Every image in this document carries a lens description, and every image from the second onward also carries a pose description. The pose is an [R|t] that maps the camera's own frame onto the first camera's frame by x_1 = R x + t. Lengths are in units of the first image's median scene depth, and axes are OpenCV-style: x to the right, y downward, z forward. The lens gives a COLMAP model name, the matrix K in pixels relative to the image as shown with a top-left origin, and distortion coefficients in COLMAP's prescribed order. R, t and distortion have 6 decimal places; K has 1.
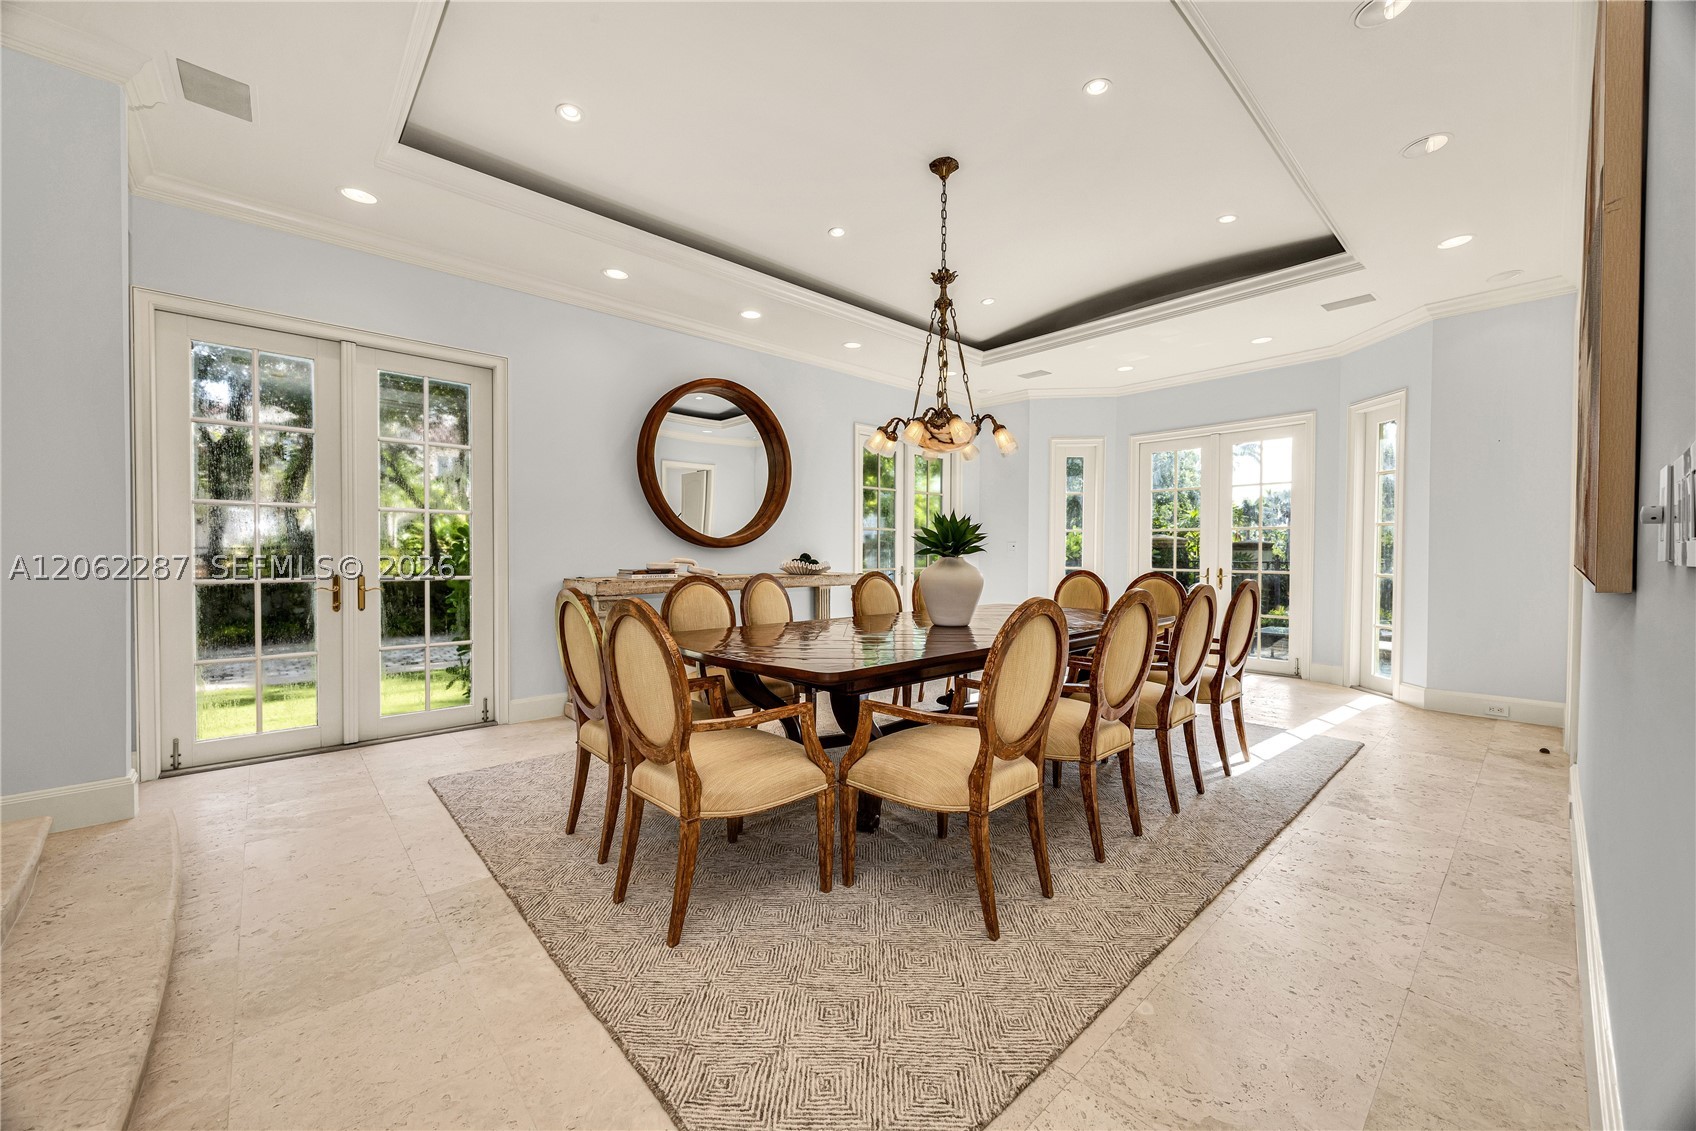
lens RADIAL K [[641.0, 0, 848.0], [0, 641.0, 563.3], [0, 0, 1]] dist [-0.003168, 0.000141]
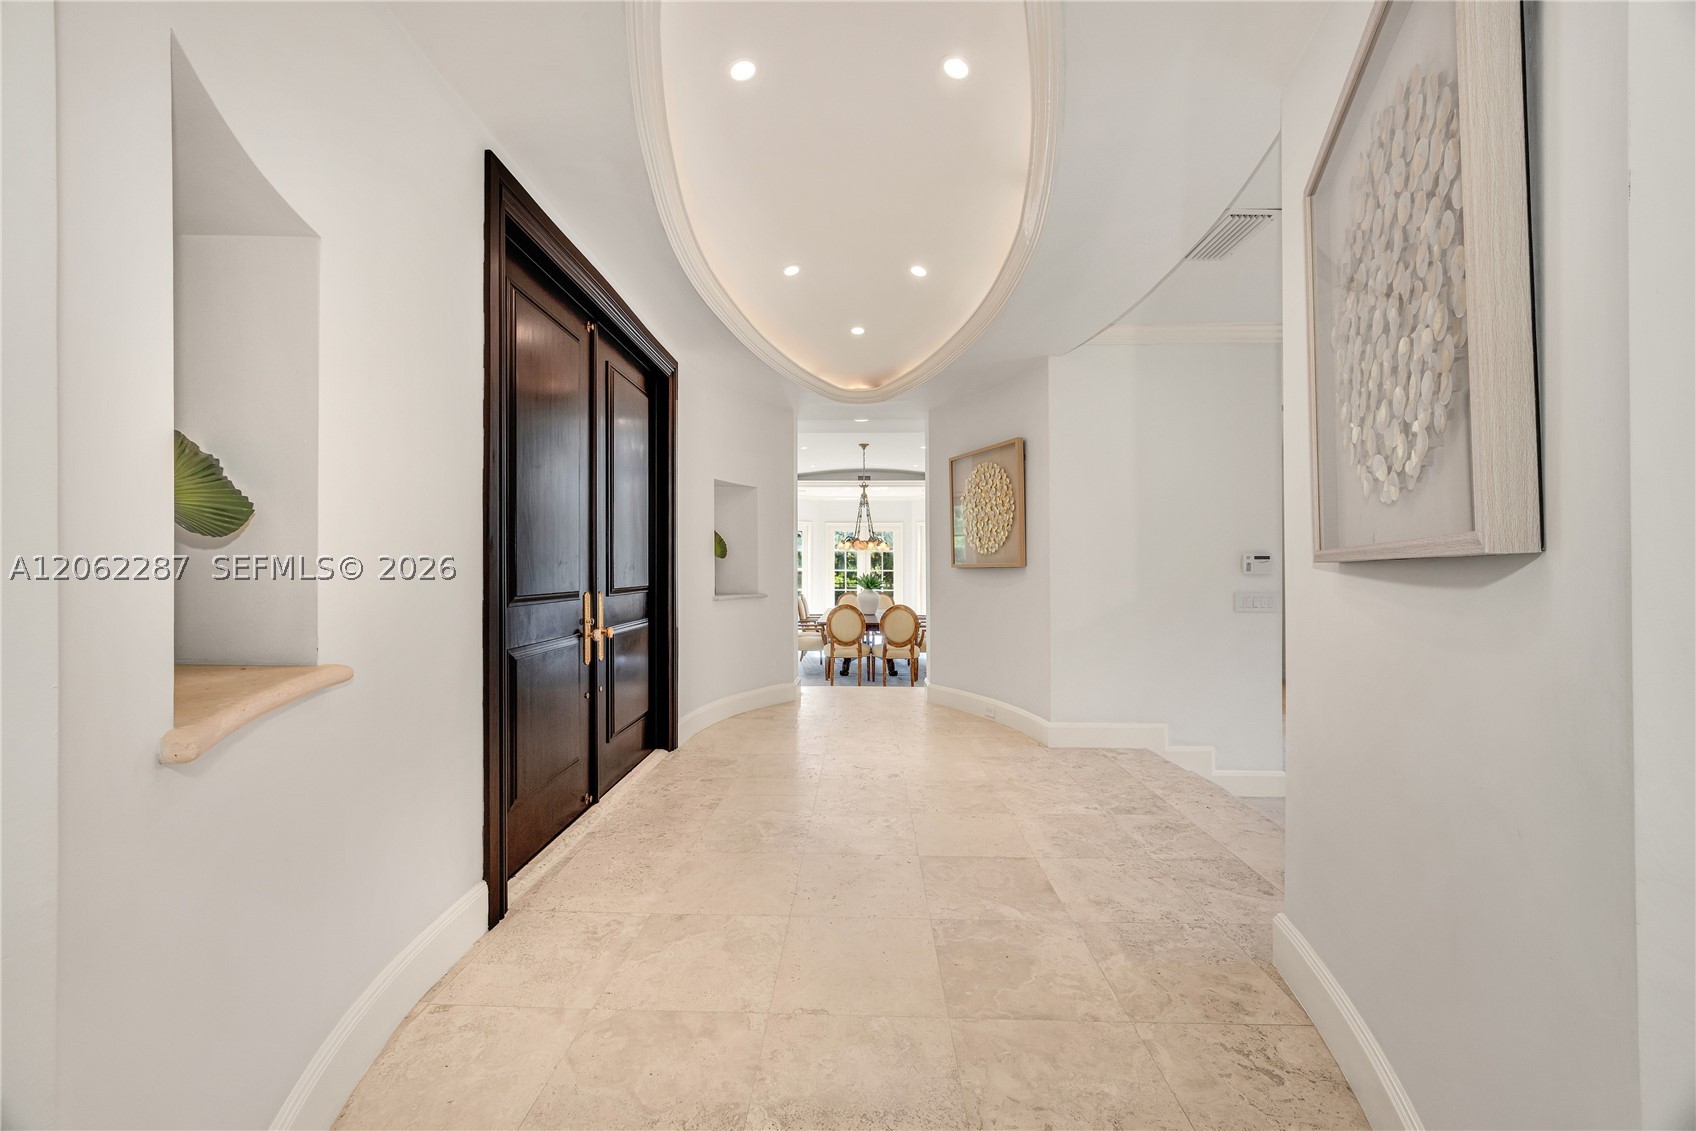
lens RADIAL K [[641.0, 0, 848.0], [0, 641.0, 563.3], [0, 0, 1]] dist [-0.003168, 0.000141]
pose [[0.695982, -0.002371, 0.718056, -1.833891], [0.020747, 0.999643, -0.016809, -0.075914], [-0.717760, 0.026596, 0.695783, -0.822787]]
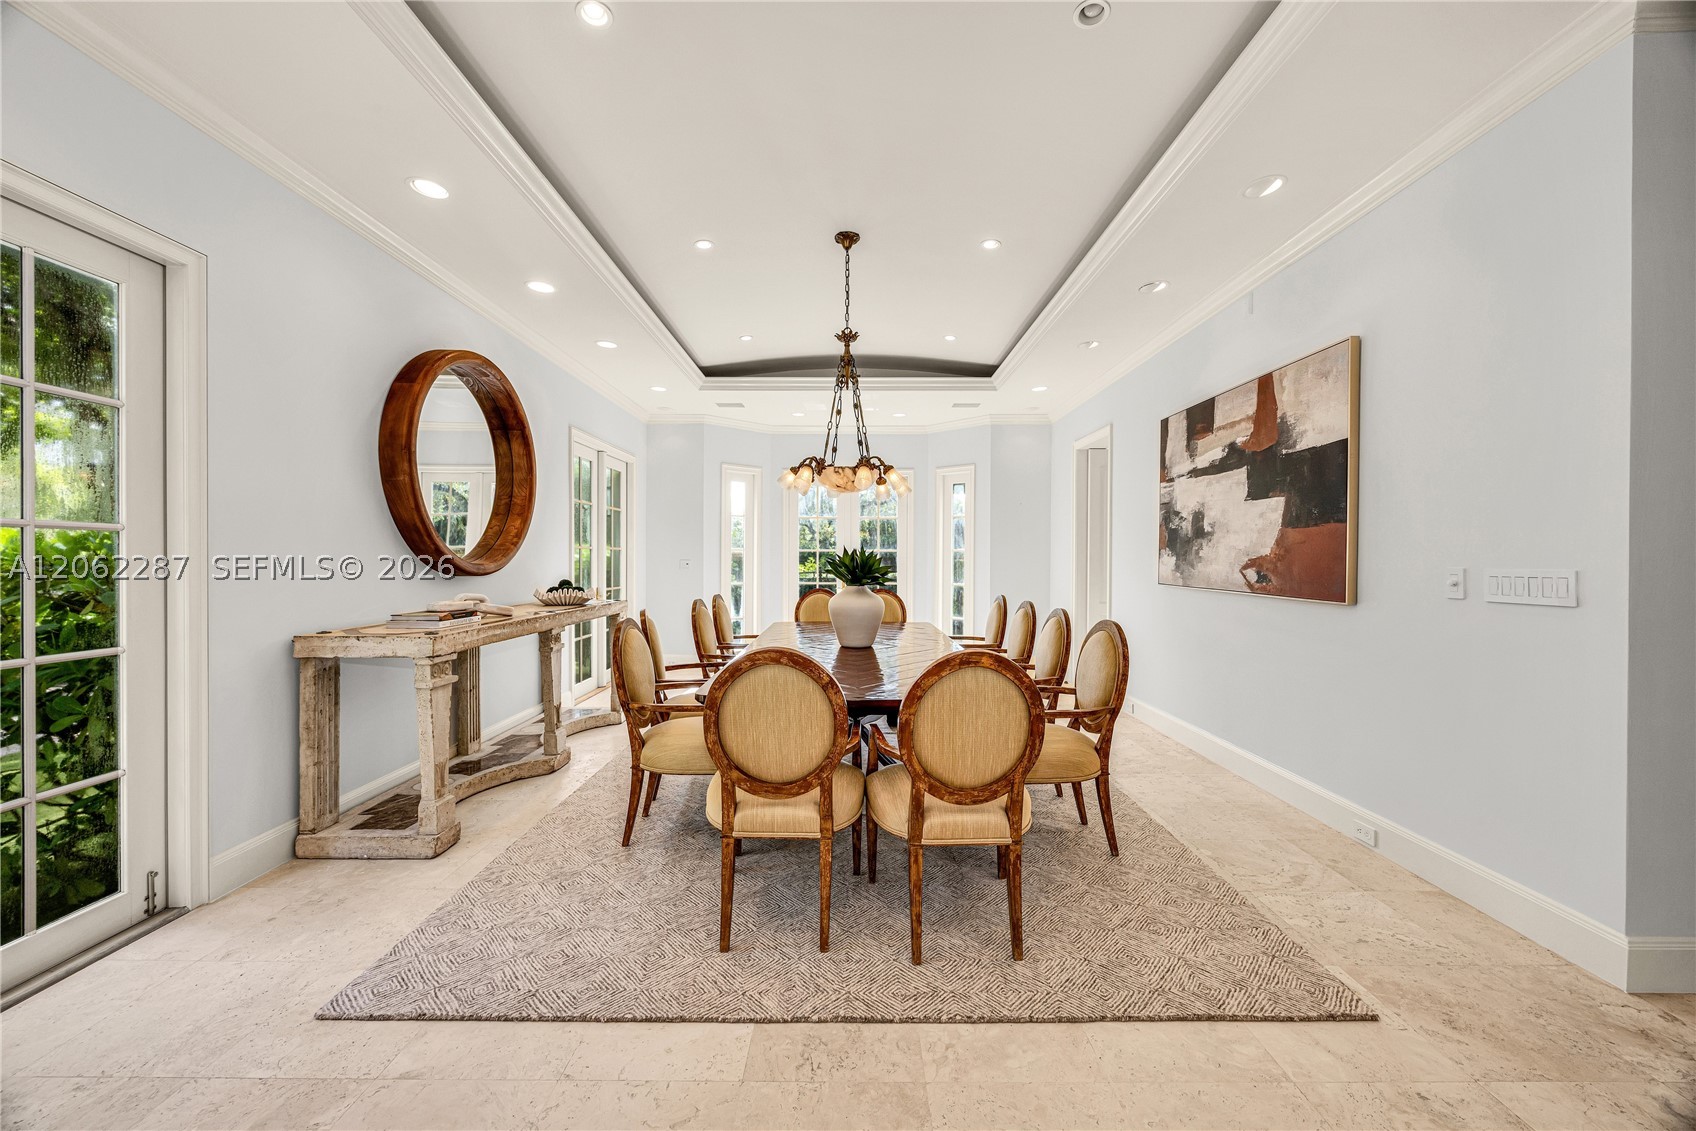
lens RADIAL K [[641.0, 0, 848.0], [0, 641.0, 563.3], [0, 0, 1]] dist [-0.003168, 0.000141]
pose [[0.675918, -0.007788, 0.736936, -0.676755], [0.013710, 0.999904, -0.002009, -0.047198], [-0.736849, 0.011461, 0.675960, 0.243256]]
